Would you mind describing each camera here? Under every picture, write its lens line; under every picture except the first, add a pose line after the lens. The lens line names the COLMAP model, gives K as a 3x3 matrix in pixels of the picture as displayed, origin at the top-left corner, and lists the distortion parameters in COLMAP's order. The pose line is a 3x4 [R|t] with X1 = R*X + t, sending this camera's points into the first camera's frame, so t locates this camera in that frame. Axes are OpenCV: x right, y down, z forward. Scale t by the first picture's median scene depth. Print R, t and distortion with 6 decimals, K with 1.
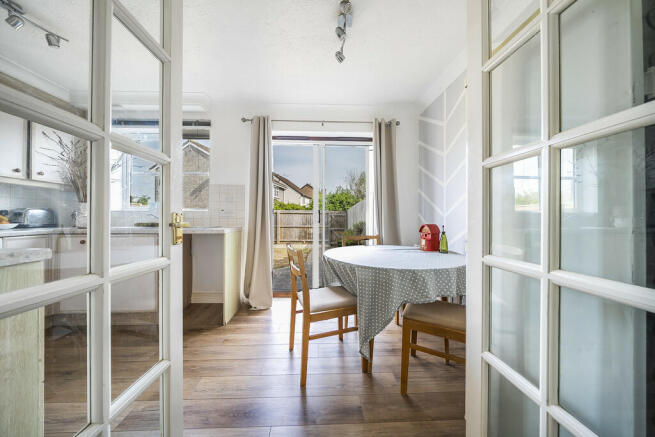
lens RADIAL K [[221.9, 0, 326.6], [0, 221.9, 217.2], [0, 0, 1]] dist [-0.006525, -0.000066]
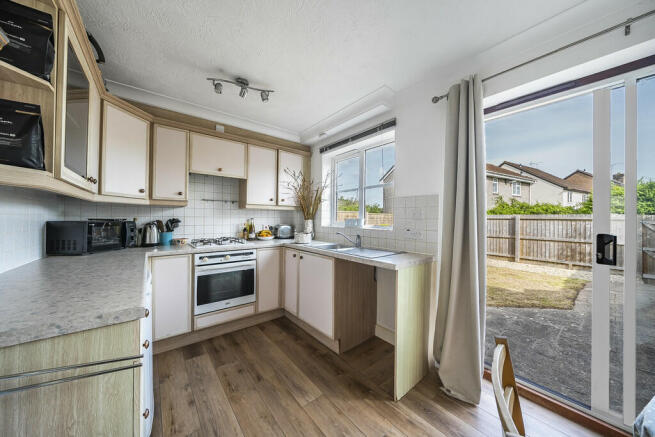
lens RADIAL K [[221.9, 0, 326.6], [0, 221.9, 217.2], [0, 0, 1]] dist [-0.006525, -0.000066]
pose [[0.589656, -0.001298, -0.807653, -0.020699], [-0.005561, 0.999968, -0.005667, -0.071982], [0.807635, 0.007833, 0.589631, 0.336492]]
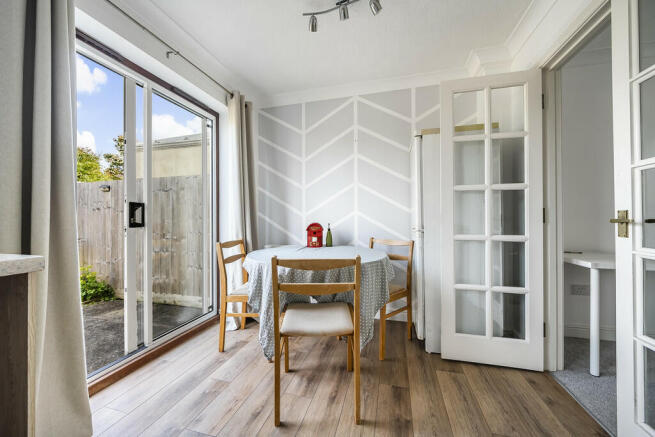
lens RADIAL K [[248.7, 0, 328.0], [0, 248.7, 216.5], [0, 0, 1]] dist [-0.000135, 0.000001]
pose [[0.297106, 0.001823, 0.954843, -0.536178], [0.002915, 0.999992, -0.002816, 0.002523], [-0.954840, 0.003620, 0.297098, 0.439191]]
